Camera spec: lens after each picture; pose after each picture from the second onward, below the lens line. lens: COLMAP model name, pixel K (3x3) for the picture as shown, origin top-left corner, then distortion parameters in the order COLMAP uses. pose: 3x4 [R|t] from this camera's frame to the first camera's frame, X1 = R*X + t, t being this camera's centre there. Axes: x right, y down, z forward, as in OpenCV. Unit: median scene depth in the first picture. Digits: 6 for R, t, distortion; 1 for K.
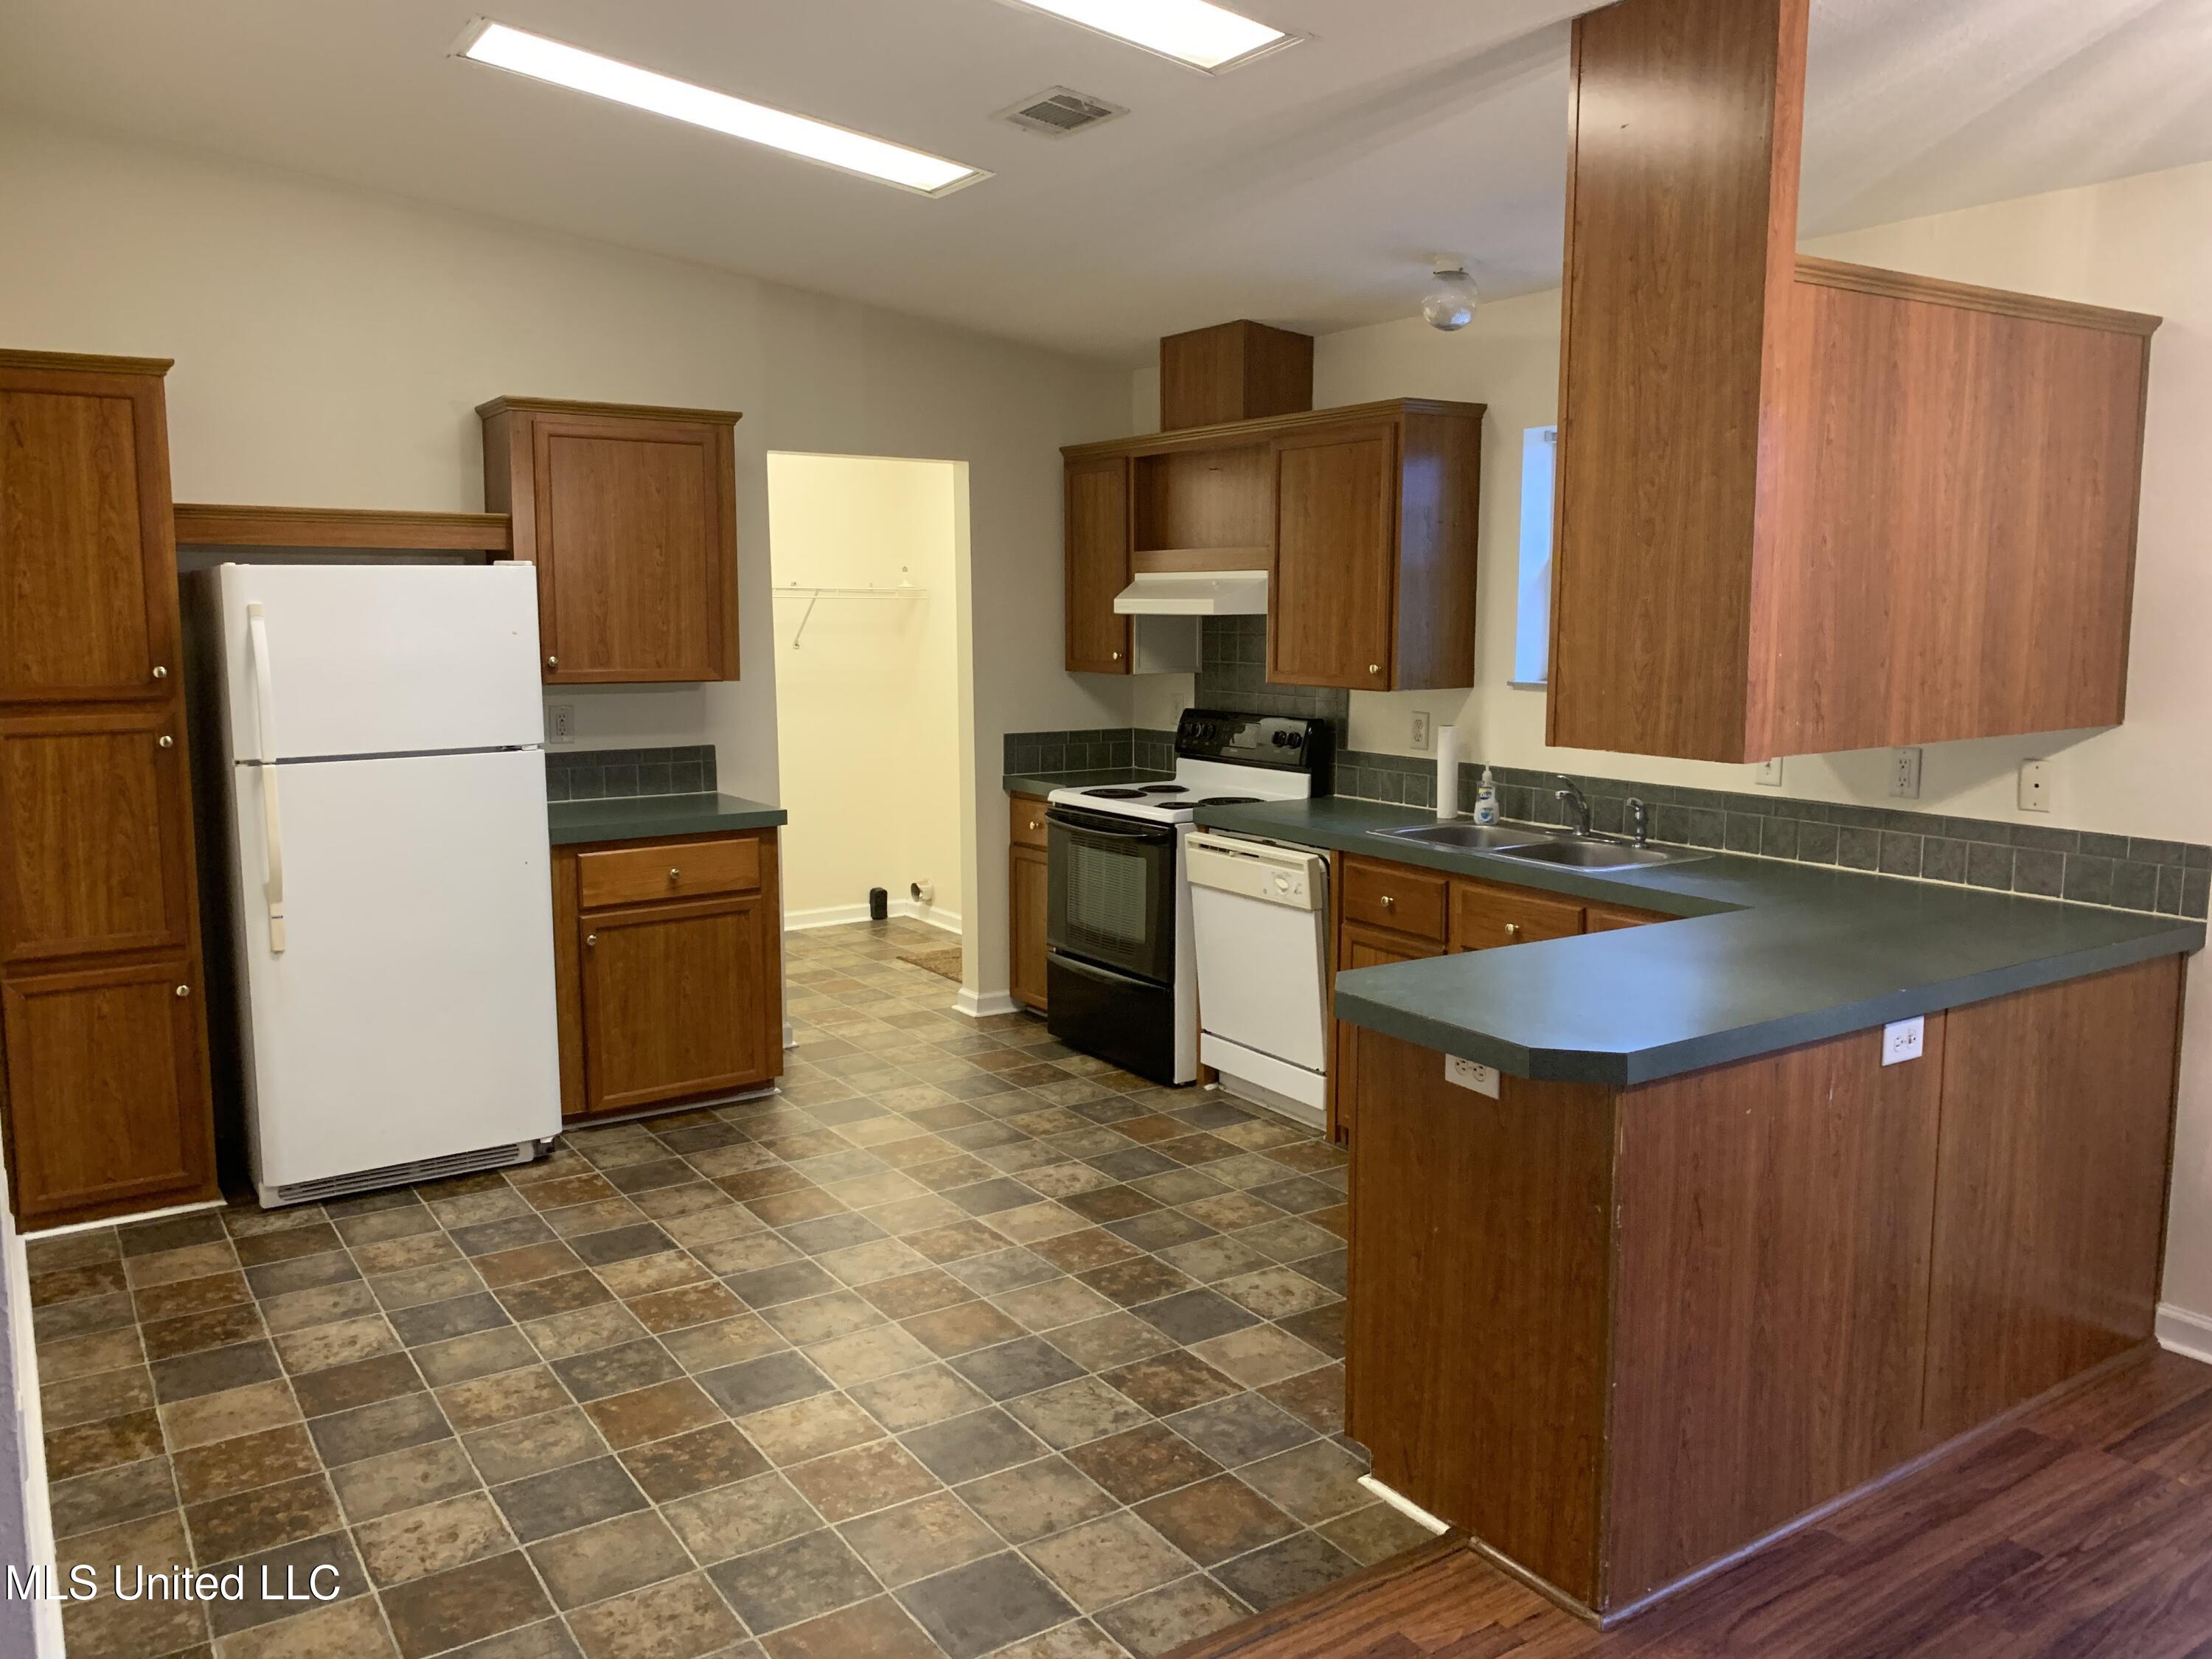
lens RADIAL K [[1711.5, 0, 1106.5], [0, 1711.5, 785.6], [0, 0, 1]] dist [-0.003847, -0.007449]
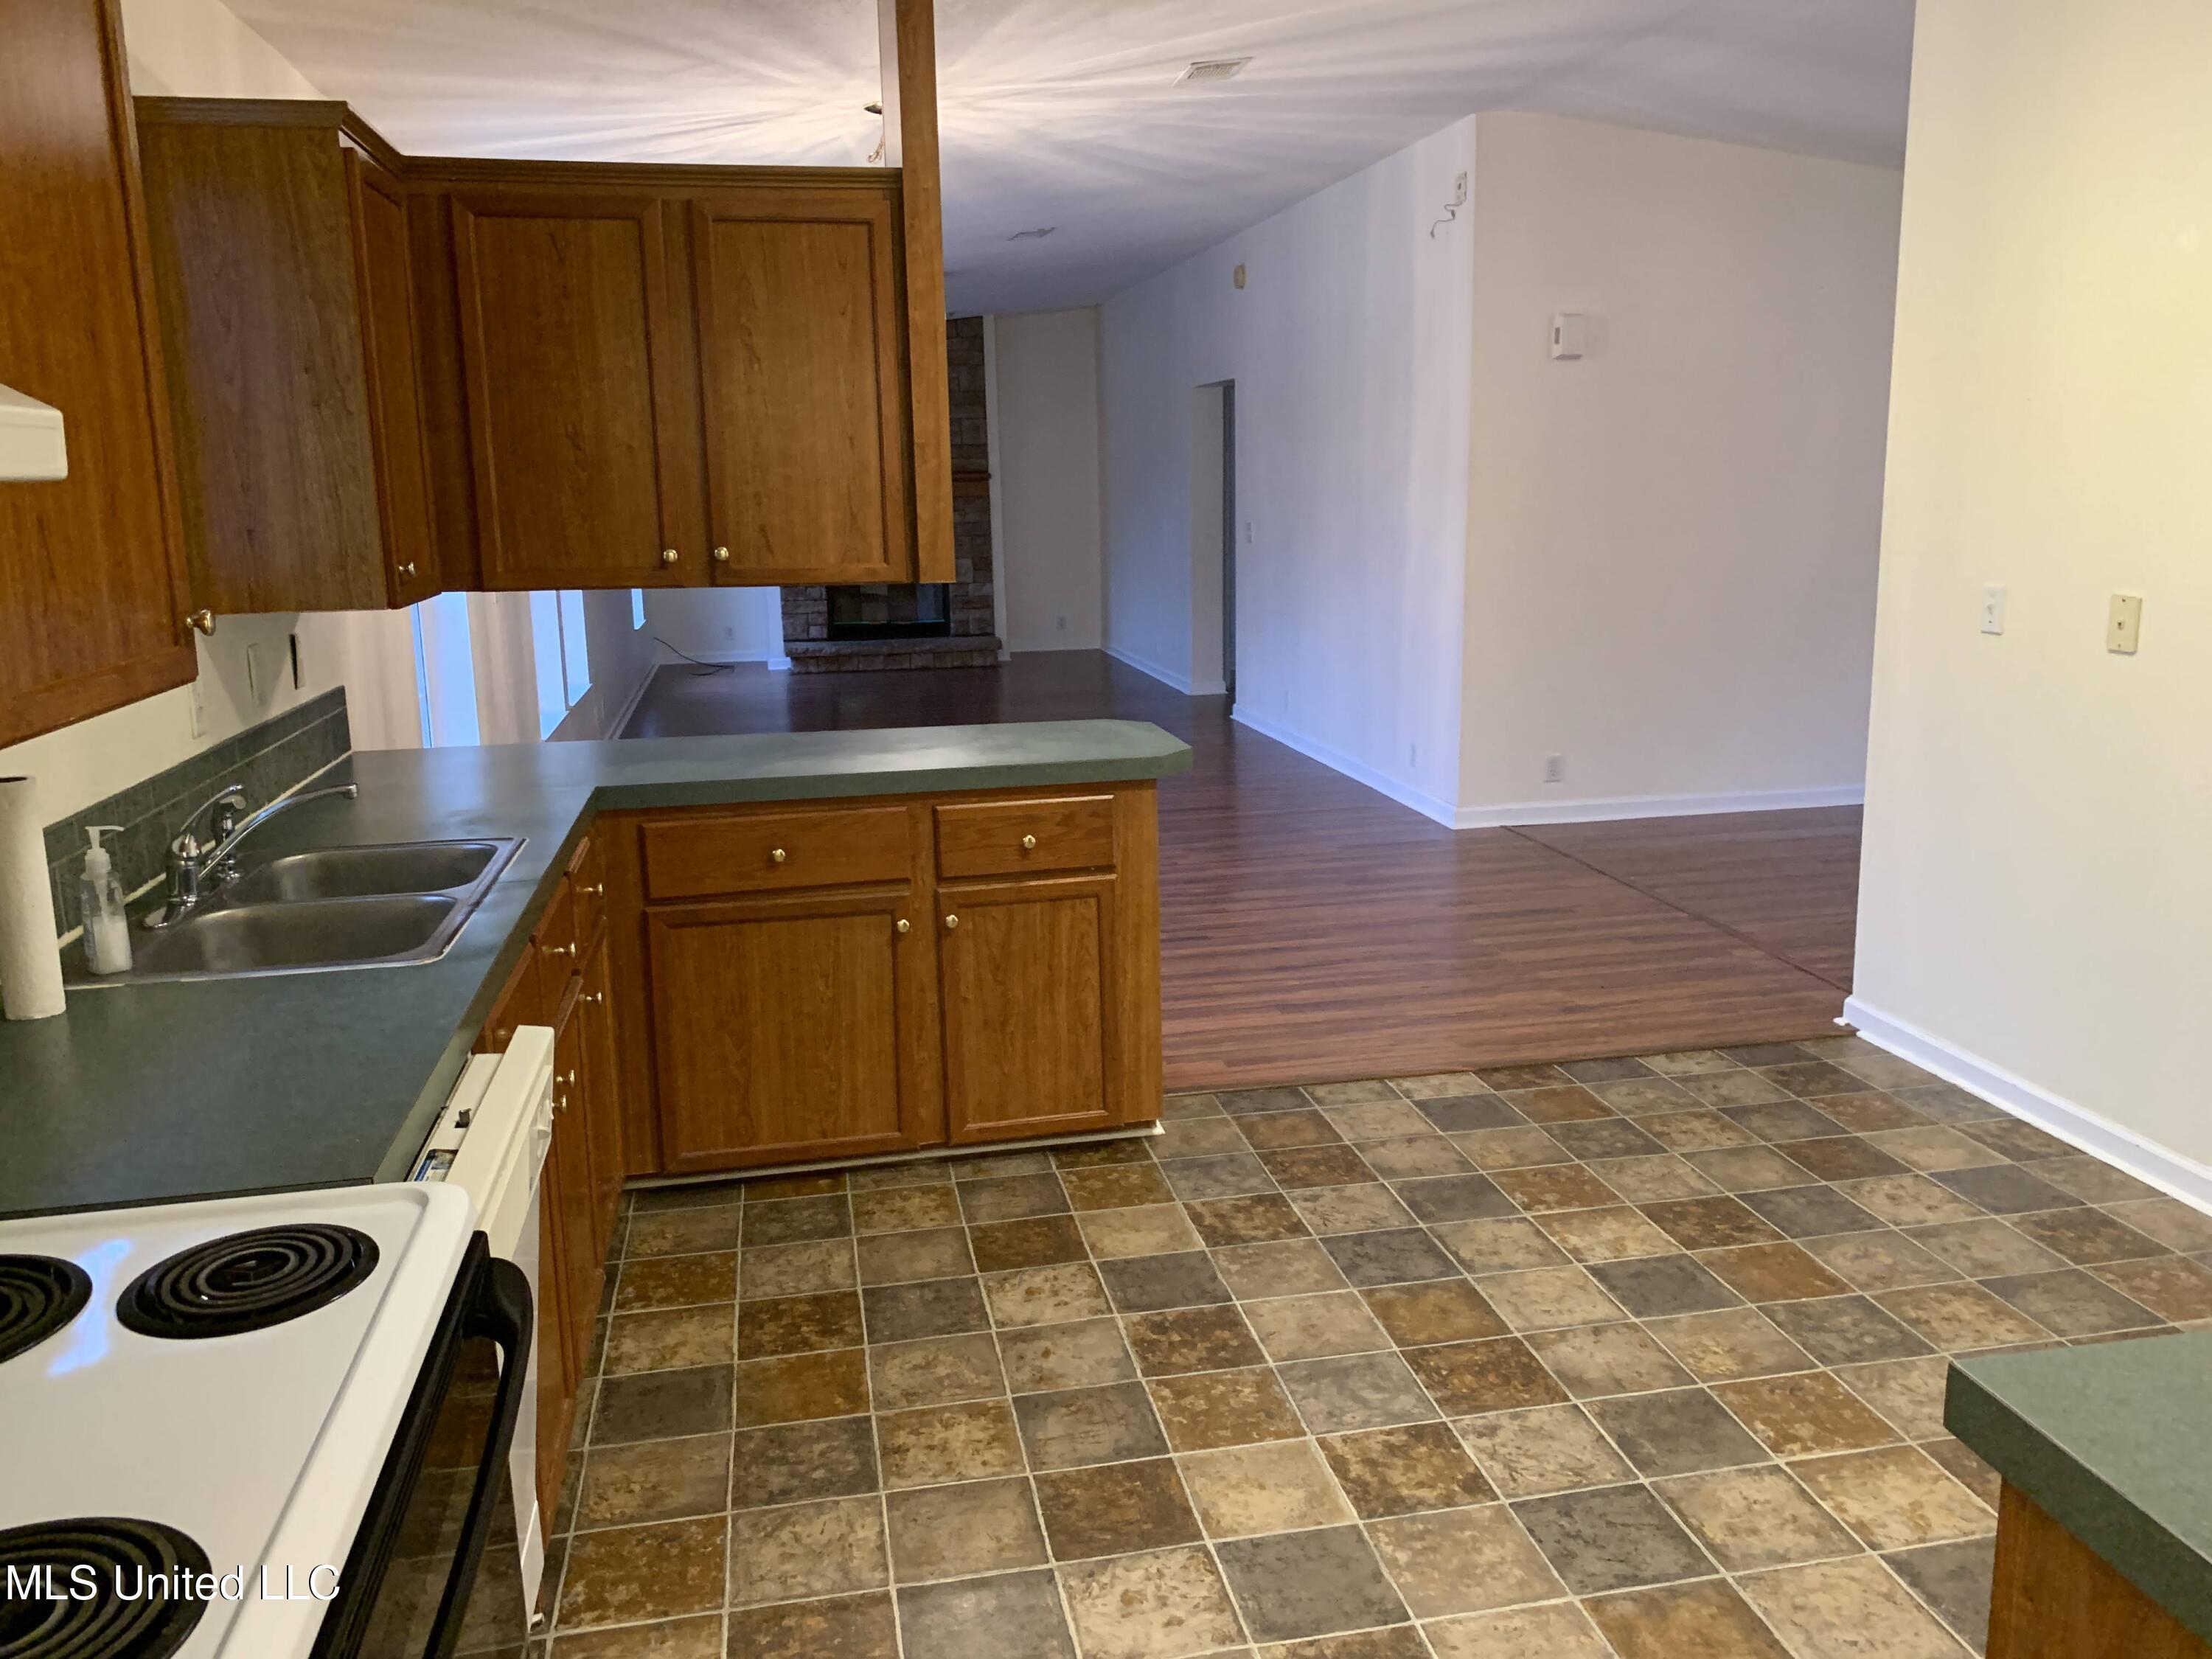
lens RADIAL K [[1711.5, 0, 1106.5], [0, 1711.5, 785.6], [0, 0, 1]] dist [-0.003847, -0.007449]
pose [[-0.926409, -0.052105, 0.372897, -0.206771], [0.059593, 0.957604, 0.281857, -0.157443], [-0.371774, 0.283337, -0.884028, 1.521345]]
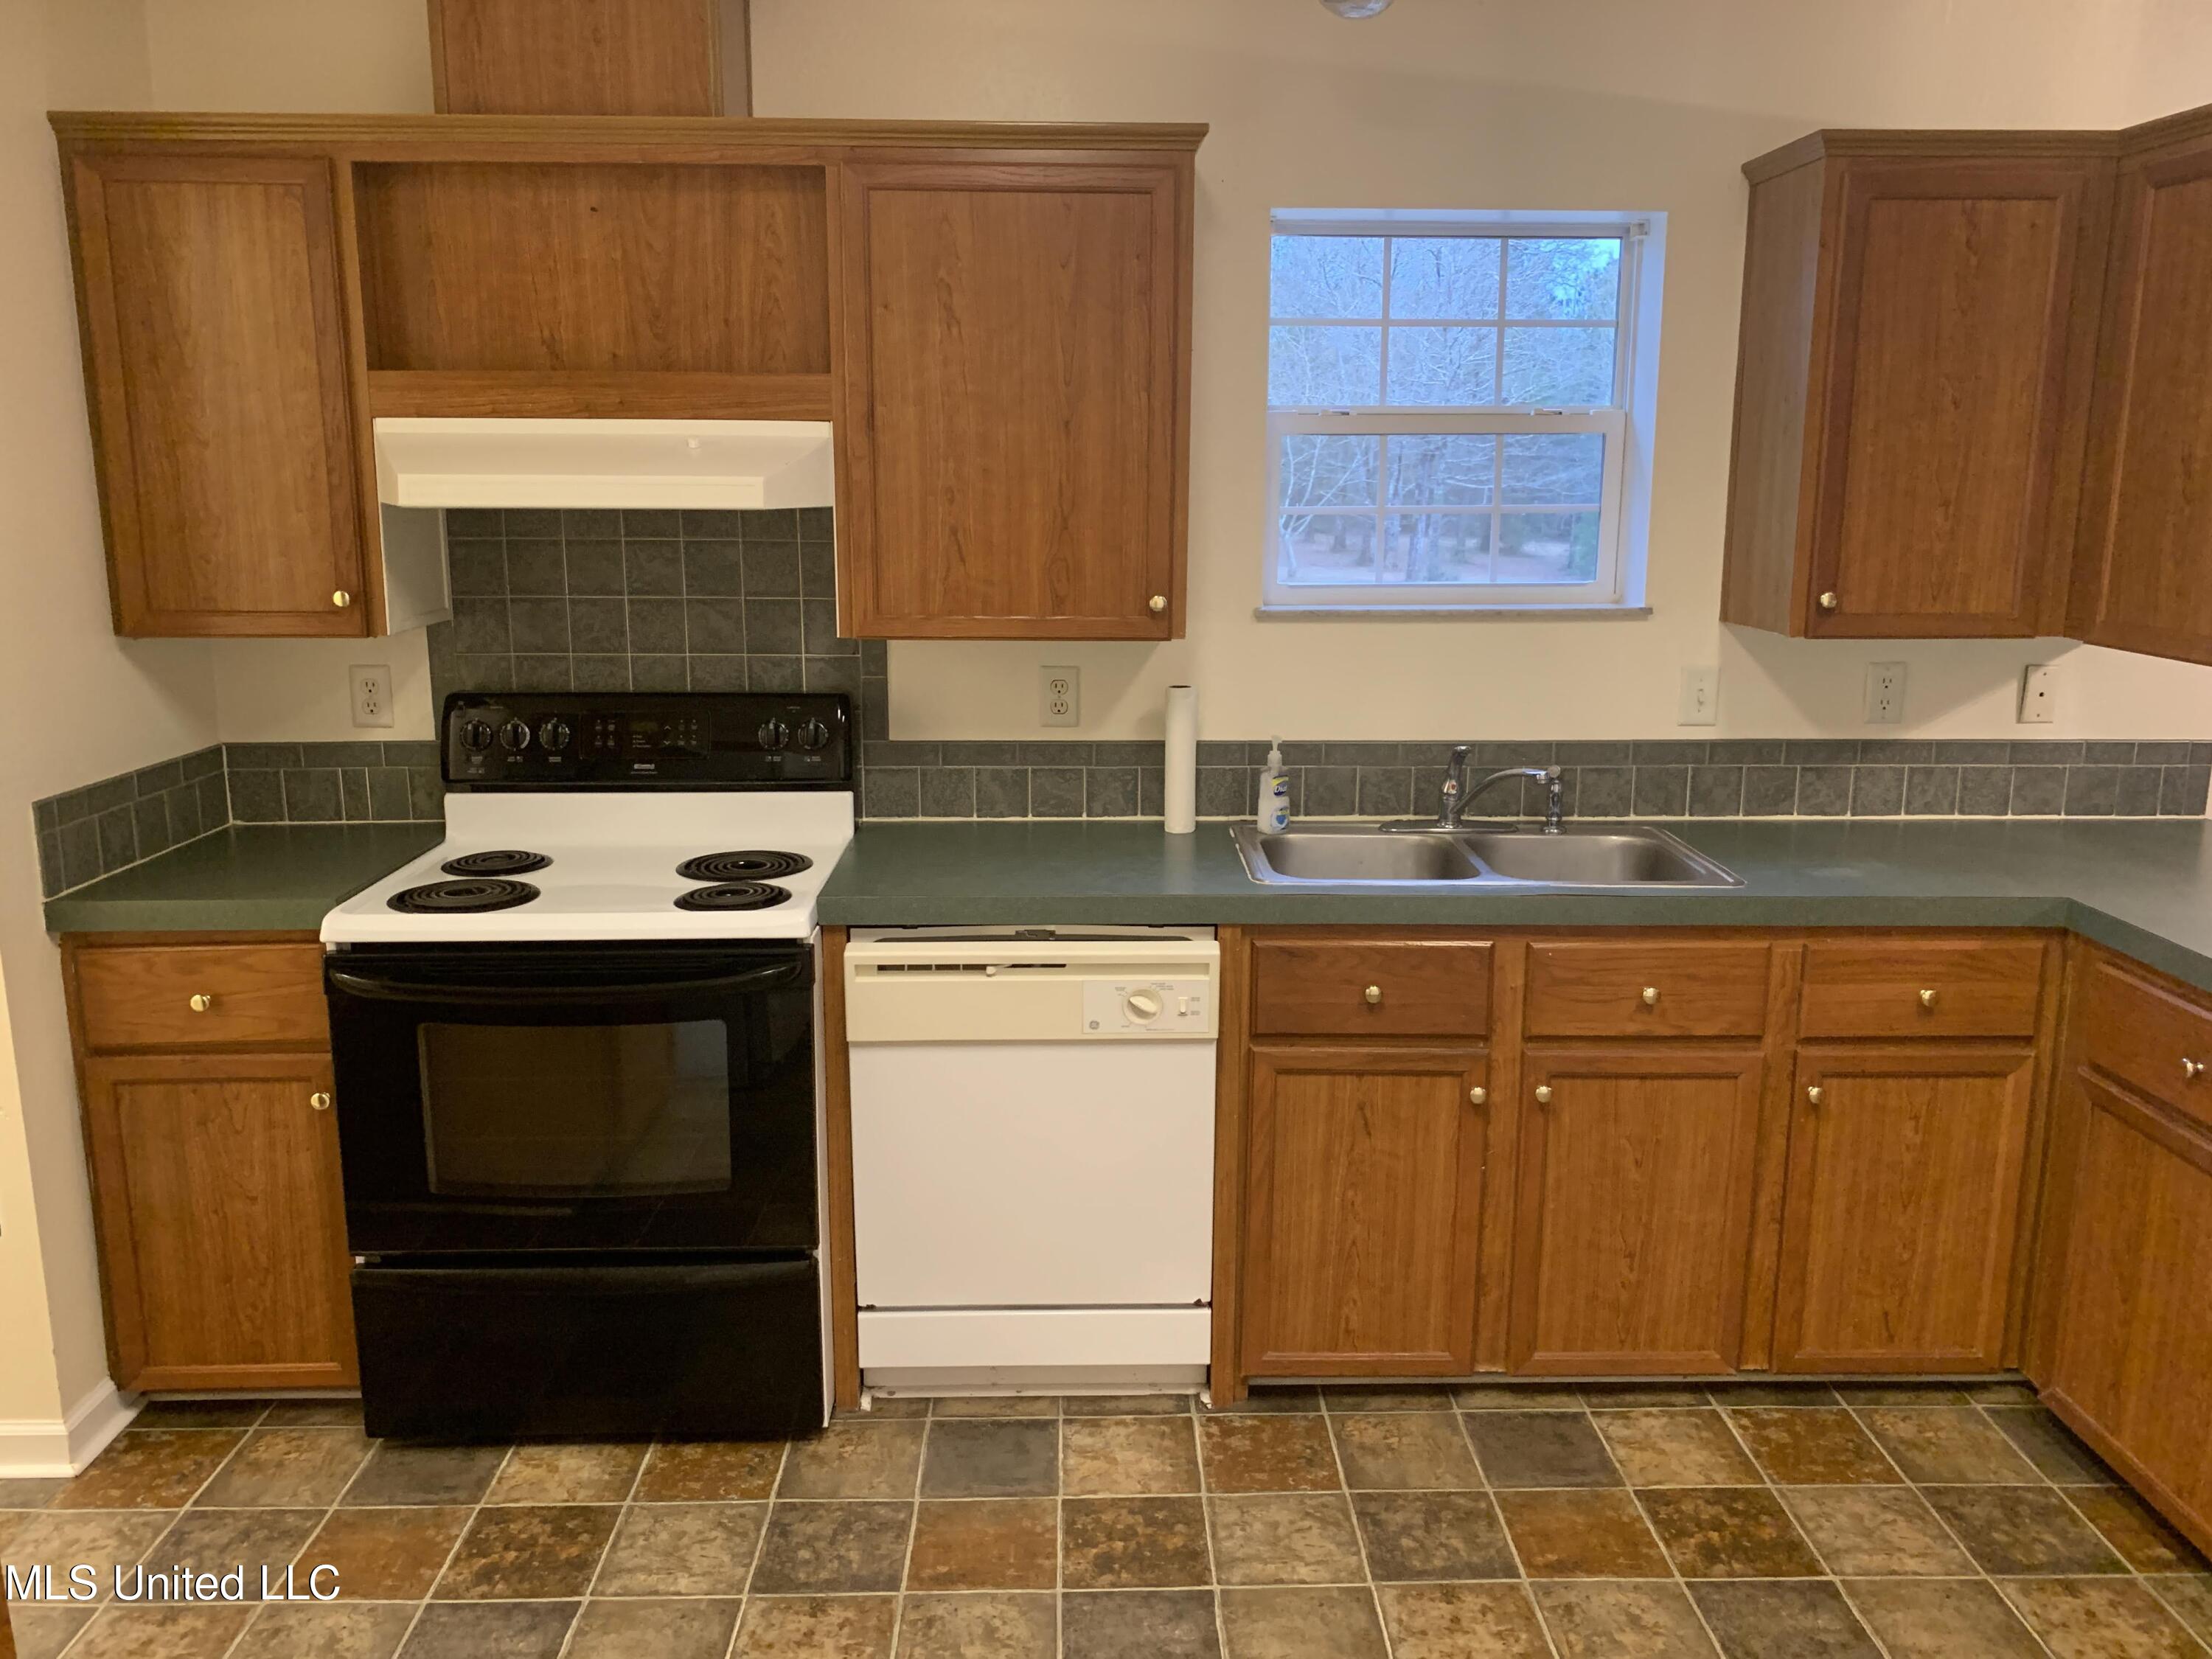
lens RADIAL K [[1732.0, 0, 1150.3], [0, 1732.0, 763.5], [0, 0, 1]] dist [0.006213, -0.003214]
pose [[0.518015, -0.143745, 0.843207, -0.414976], [0.086150, 0.989534, 0.115765, -0.097920], [-0.851022, 0.012675, 0.524976, 0.827888]]
